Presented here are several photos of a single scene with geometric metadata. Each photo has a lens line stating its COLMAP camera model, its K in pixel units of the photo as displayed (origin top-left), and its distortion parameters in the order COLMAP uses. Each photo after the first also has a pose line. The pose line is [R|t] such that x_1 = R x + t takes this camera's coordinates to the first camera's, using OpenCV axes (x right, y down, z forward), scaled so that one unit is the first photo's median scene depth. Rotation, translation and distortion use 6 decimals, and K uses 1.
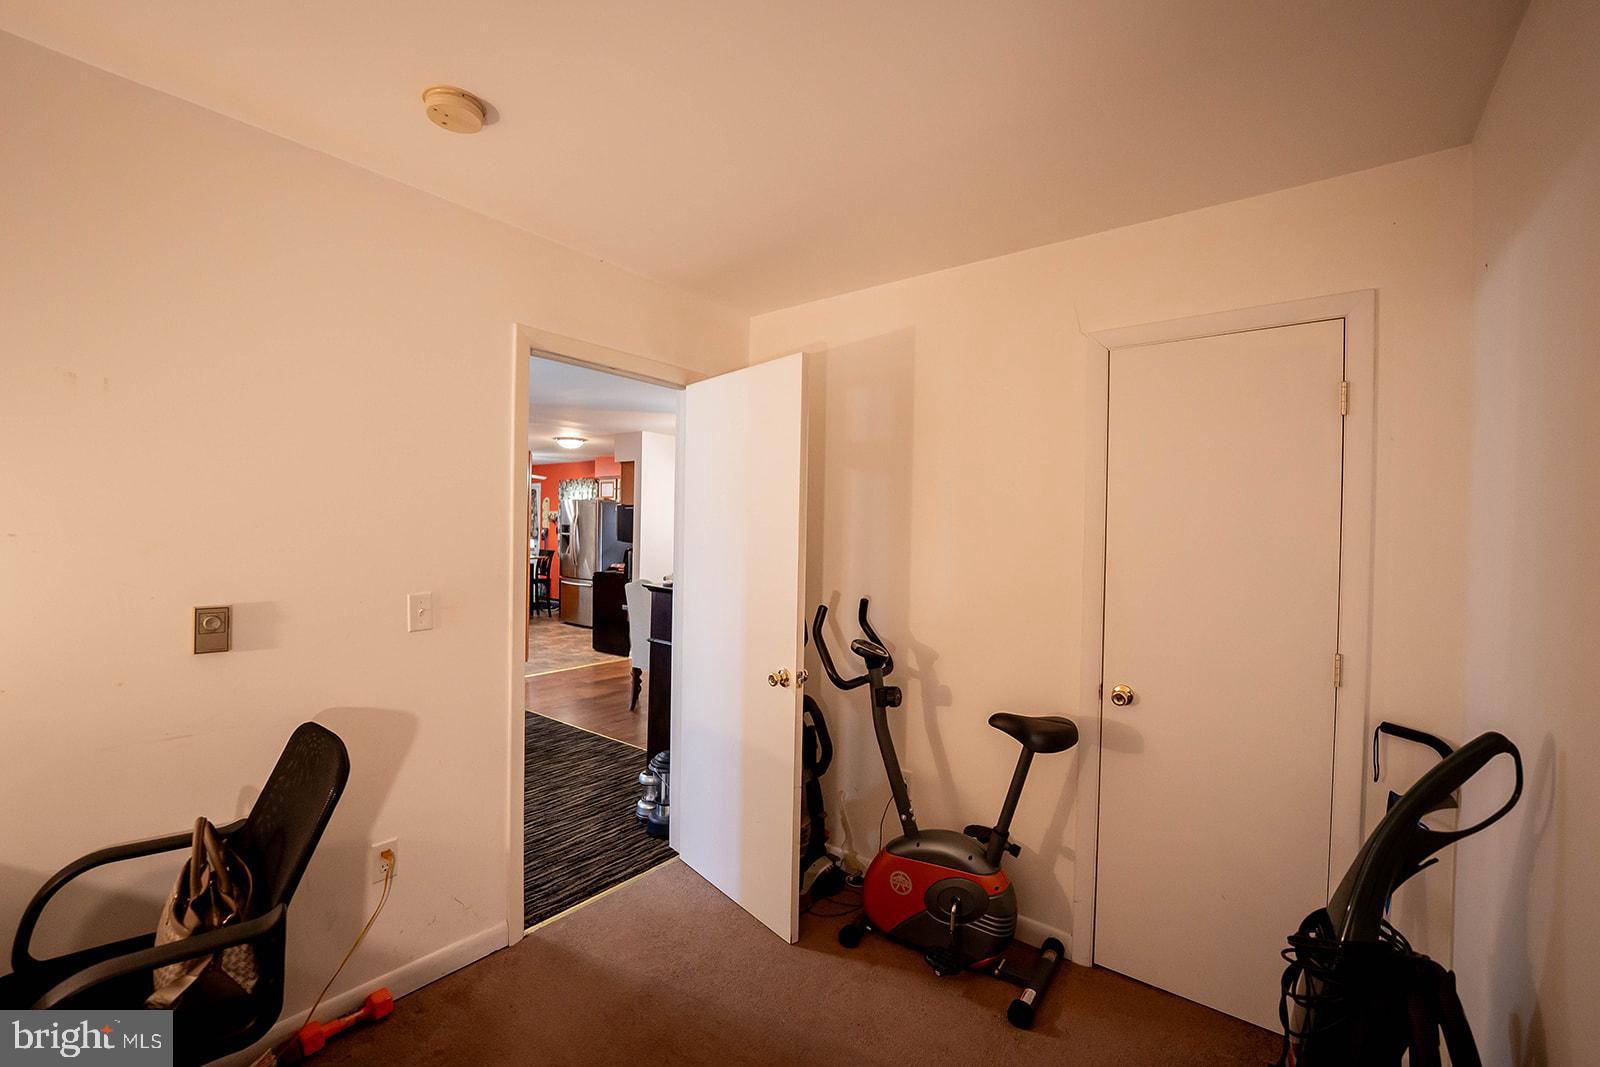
lens RADIAL K [[657.1, 0, 794.3], [0, 657.1, 533.4], [0, 0, 1]] dist [-0.030537, 0.000052]
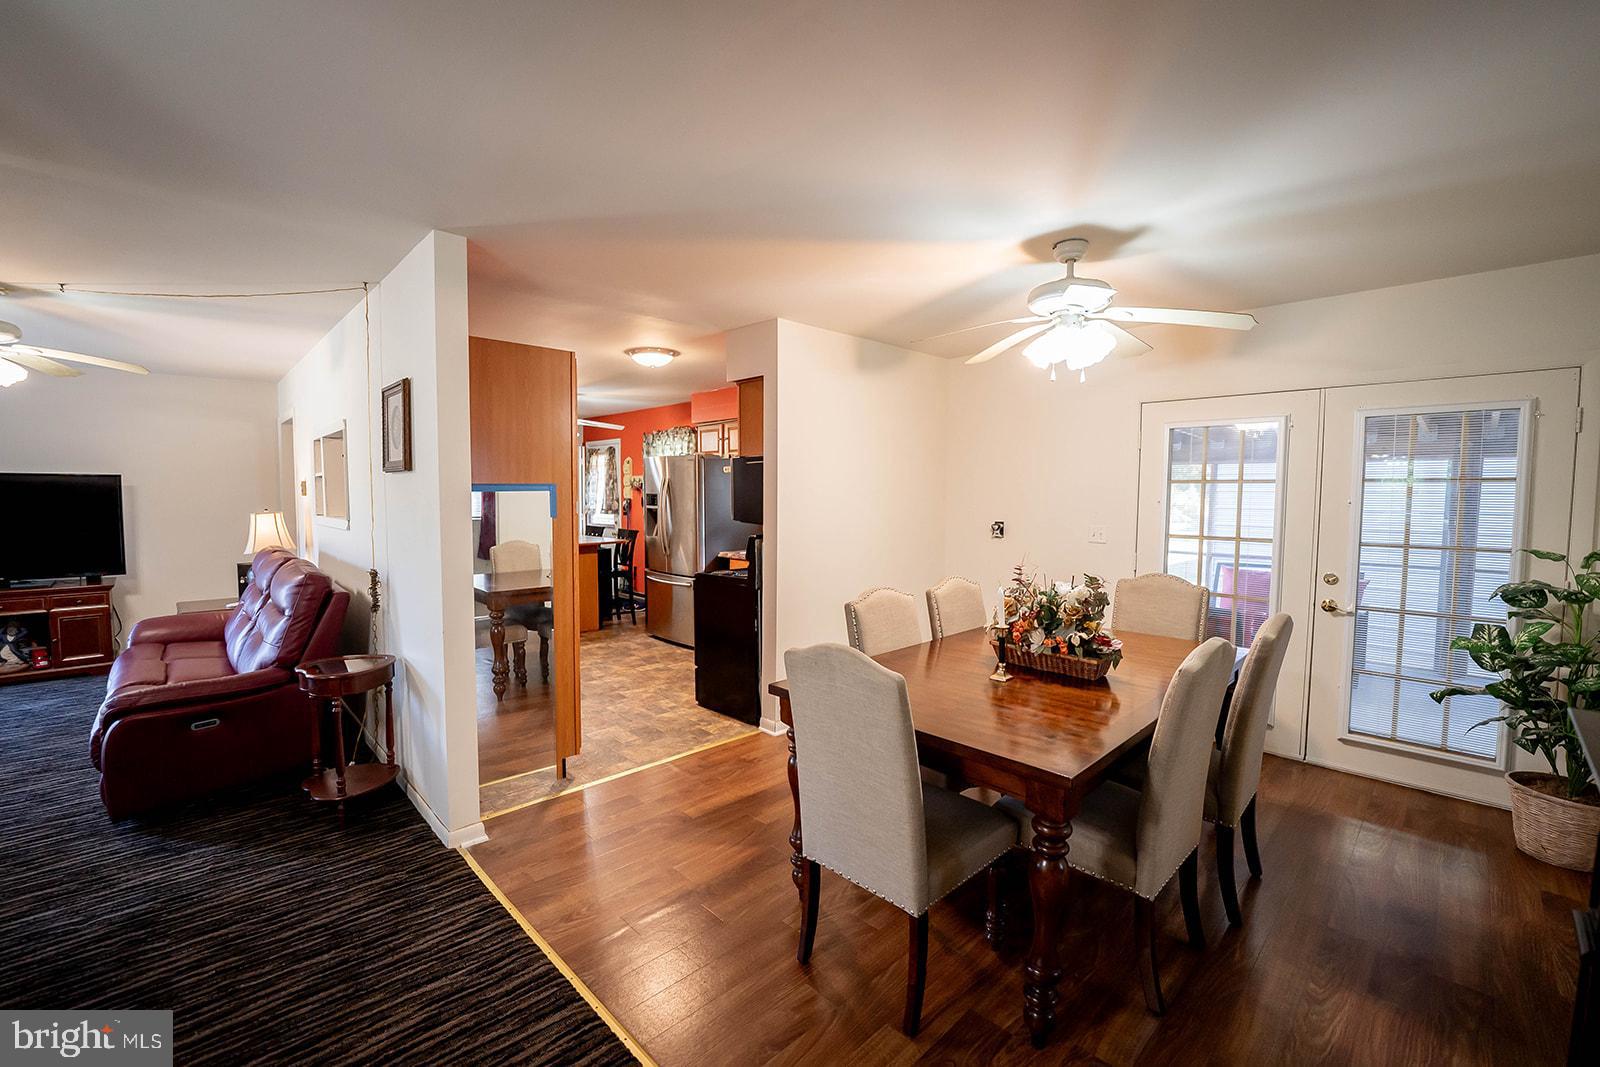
lens RADIAL K [[658.2, 0, 778.4], [0, 658.2, 532.2], [0, 0, 1]] dist [-0.028820, 0.000125]
pose [[0.987219, -0.007183, -0.159210, -0.110926], [0.015234, 0.998662, 0.049410, -0.004915], [0.158643, -0.051204, 0.986007, 0.346169]]
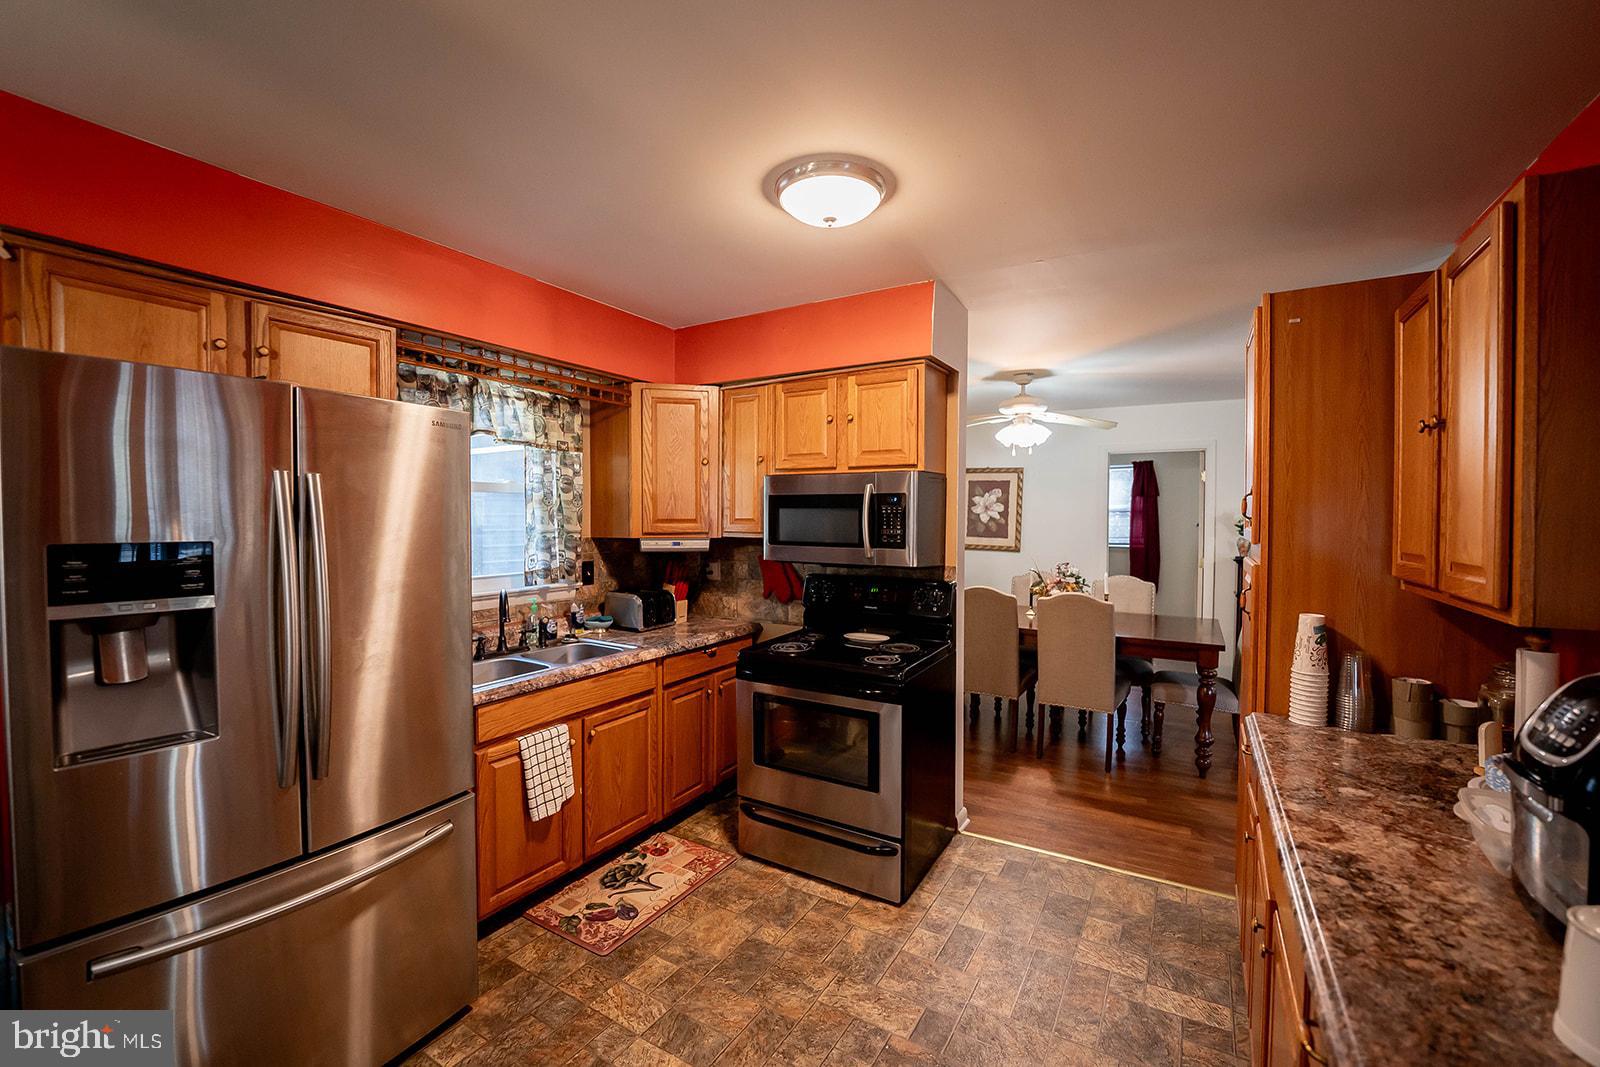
lens RADIAL K [[660.4, 0, 793.8], [0, 660.4, 536.2], [0, 0, 1]] dist [-0.032161, 0.003103]
pose [[-0.114533, -0.052982, 0.992006, -0.501796], [0.004140, 0.998543, 0.053809, -0.021654], [-0.993411, 0.010270, -0.114147, 0.880623]]
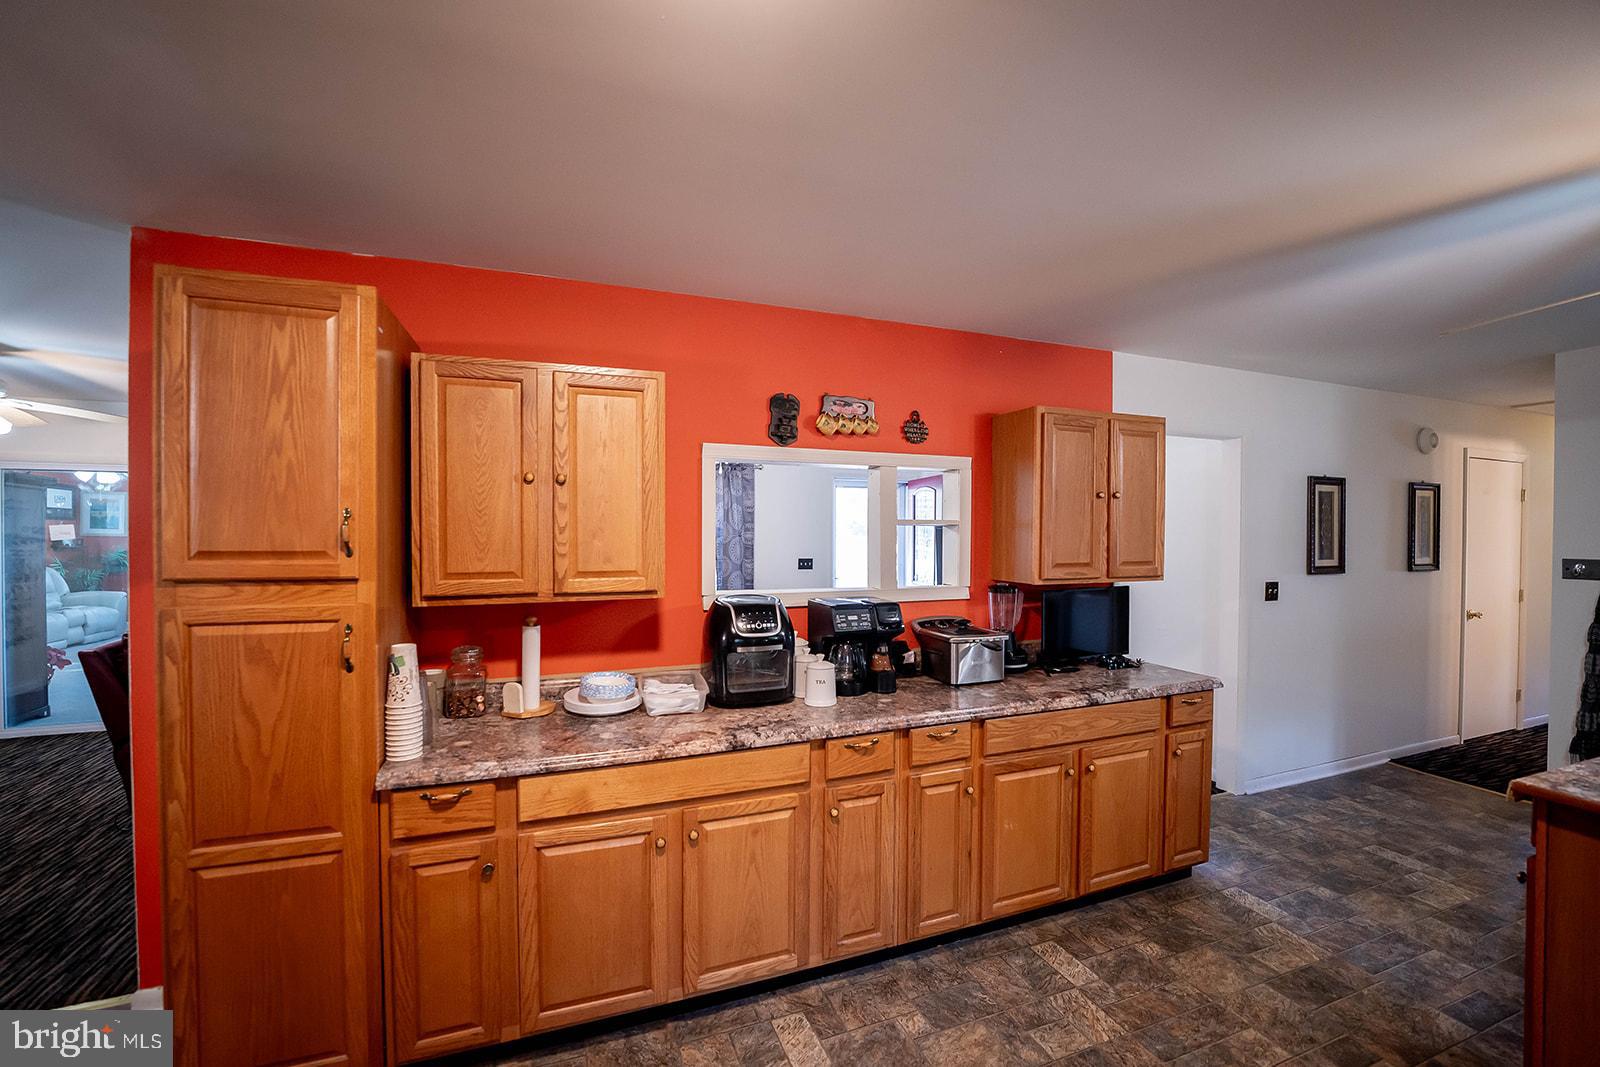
lens RADIAL K [[657.1, 0, 794.3], [0, 657.1, 533.4], [0, 0, 1]] dist [-0.030537, 0.000052]
pose [[-0.527231, -0.019123, -0.849507, -0.218979], [-0.022352, 0.999713, -0.008633, -0.020829], [0.849428, 0.014436, -0.527507, 0.902016]]
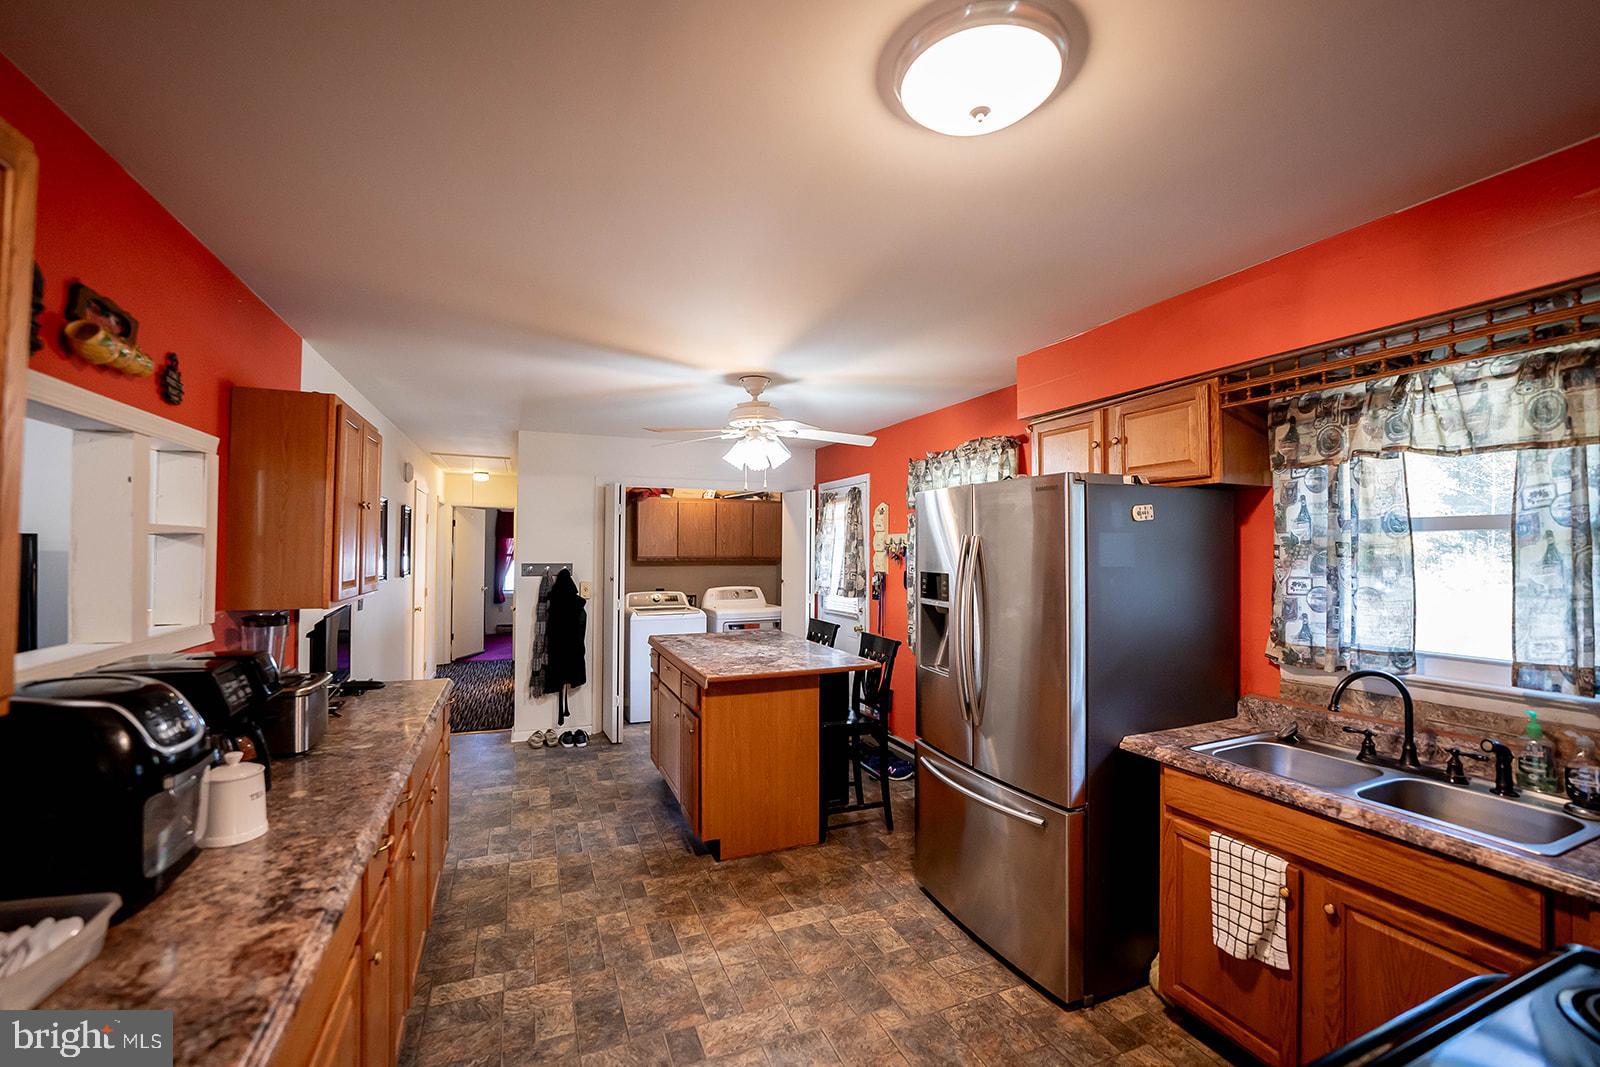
lens RADIAL K [[660.4, 0, 793.8], [0, 660.4, 536.2], [0, 0, 1]] dist [-0.032161, 0.003103]
pose [[0.870790, -0.027089, -0.490908, -0.258079], [0.008554, 0.999165, -0.039960, -0.018504], [0.491580, 0.030598, 0.870295, 0.709301]]
